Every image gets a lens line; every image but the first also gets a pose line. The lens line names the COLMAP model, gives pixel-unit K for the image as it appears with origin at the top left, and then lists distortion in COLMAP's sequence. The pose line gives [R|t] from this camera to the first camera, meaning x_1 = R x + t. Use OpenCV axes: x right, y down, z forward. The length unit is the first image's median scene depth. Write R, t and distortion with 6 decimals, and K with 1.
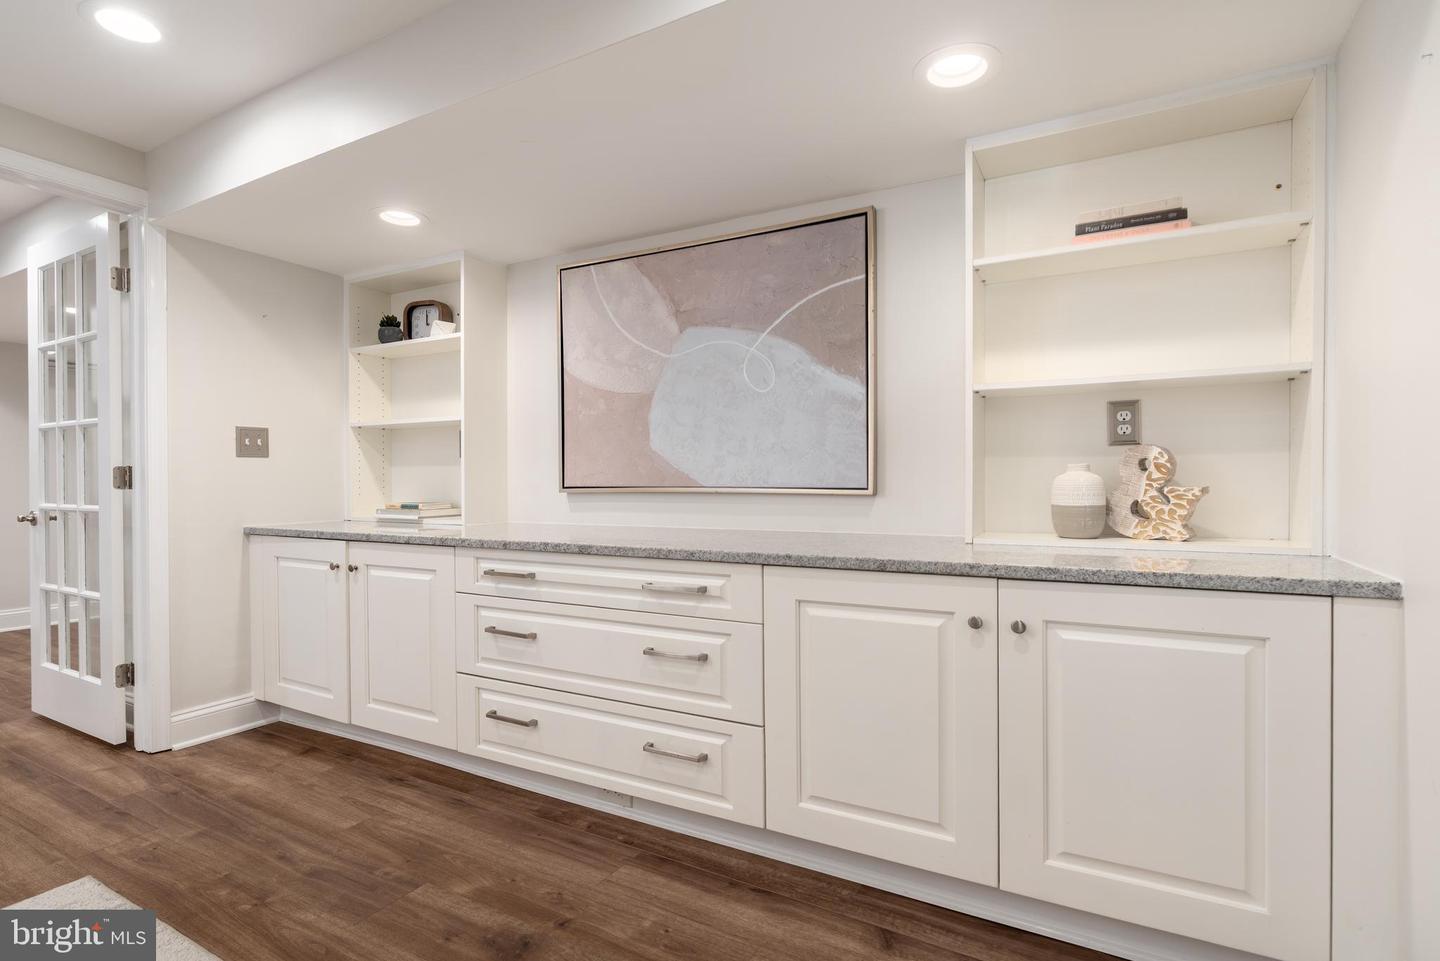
lens RADIAL K [[665.0, 0, 752.0], [0, 665.0, 487.3], [0, 0, 1]] dist [-0.000506, 0.000402]
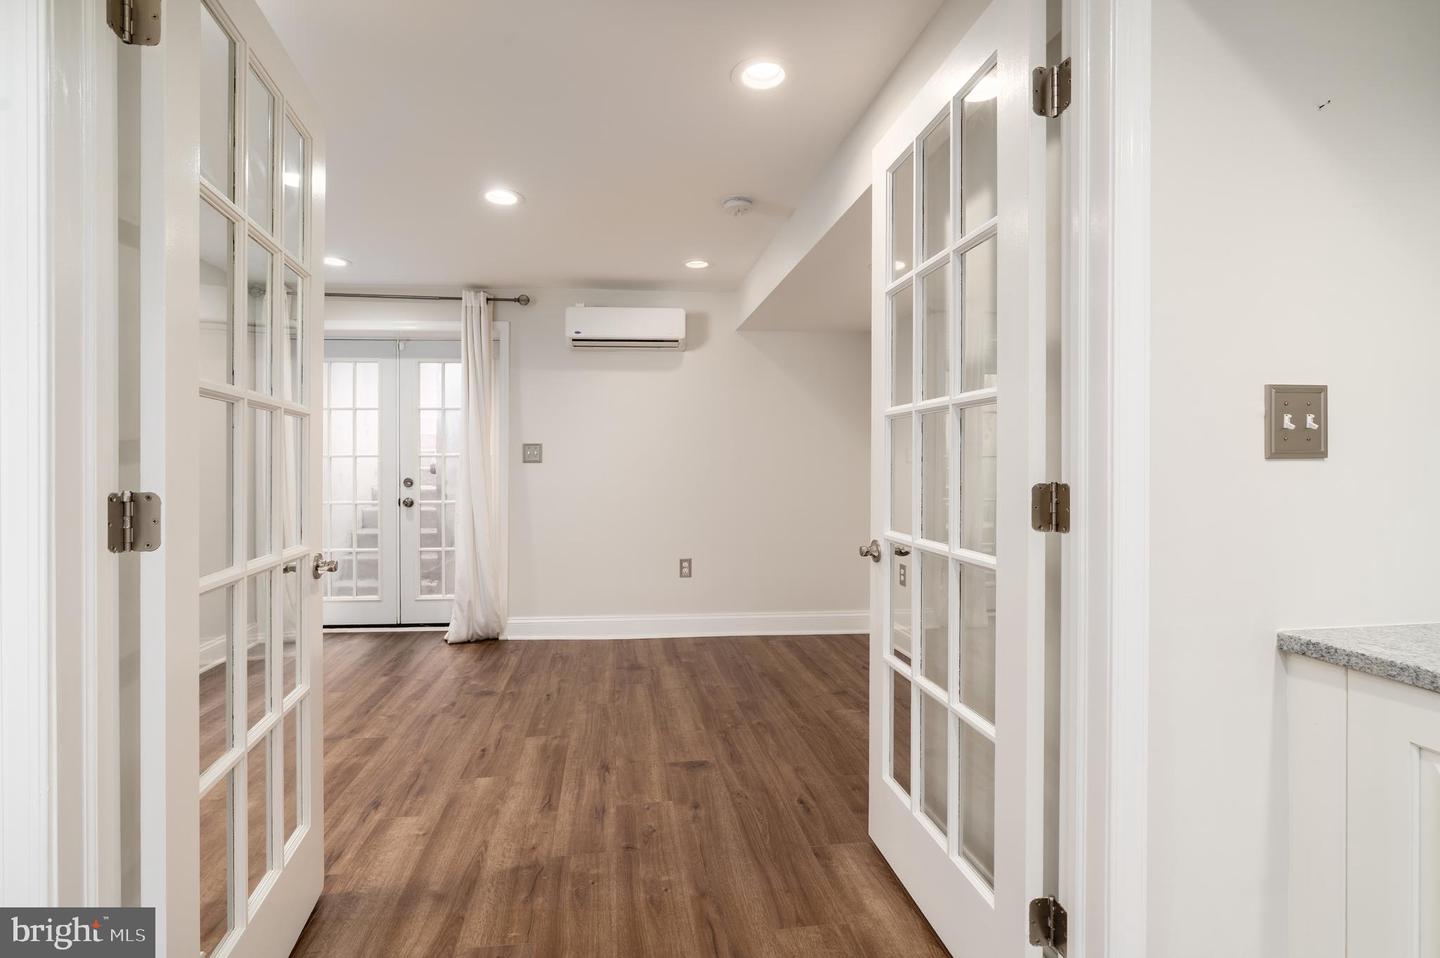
lens RADIAL K [[665.0, 0, 715.4], [0, 665.0, 471.3], [0, 0, 1]] dist [-0.000506, 0.000402]
pose [[0.578720, 0.013801, -0.815409, -0.699758], [-0.011574, 0.999895, 0.008709, -0.041552], [0.815444, 0.004398, 0.578819, 0.535160]]
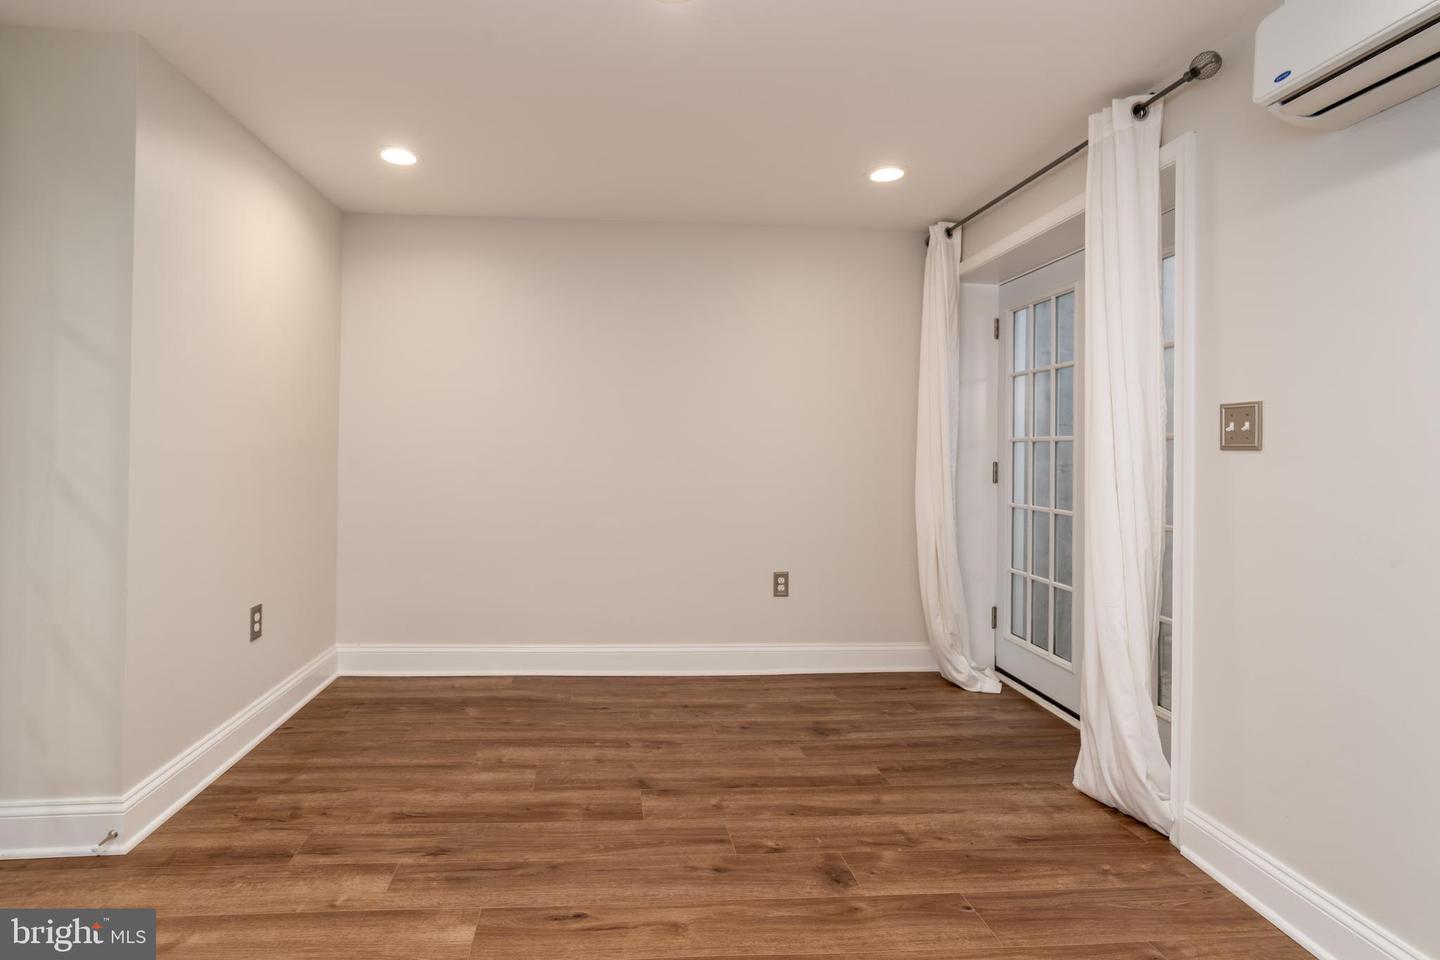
lens RADIAL K [[665.0, 0, 719.8], [0, 665.0, 467.4], [0, 0, 1]] dist [-0.000506, 0.000402]
pose [[-0.867294, 0.009304, -0.497710, -1.508239], [0.001165, 0.999861, 0.016662, -0.039406], [0.497795, 0.013871, -0.867184, 1.418092]]
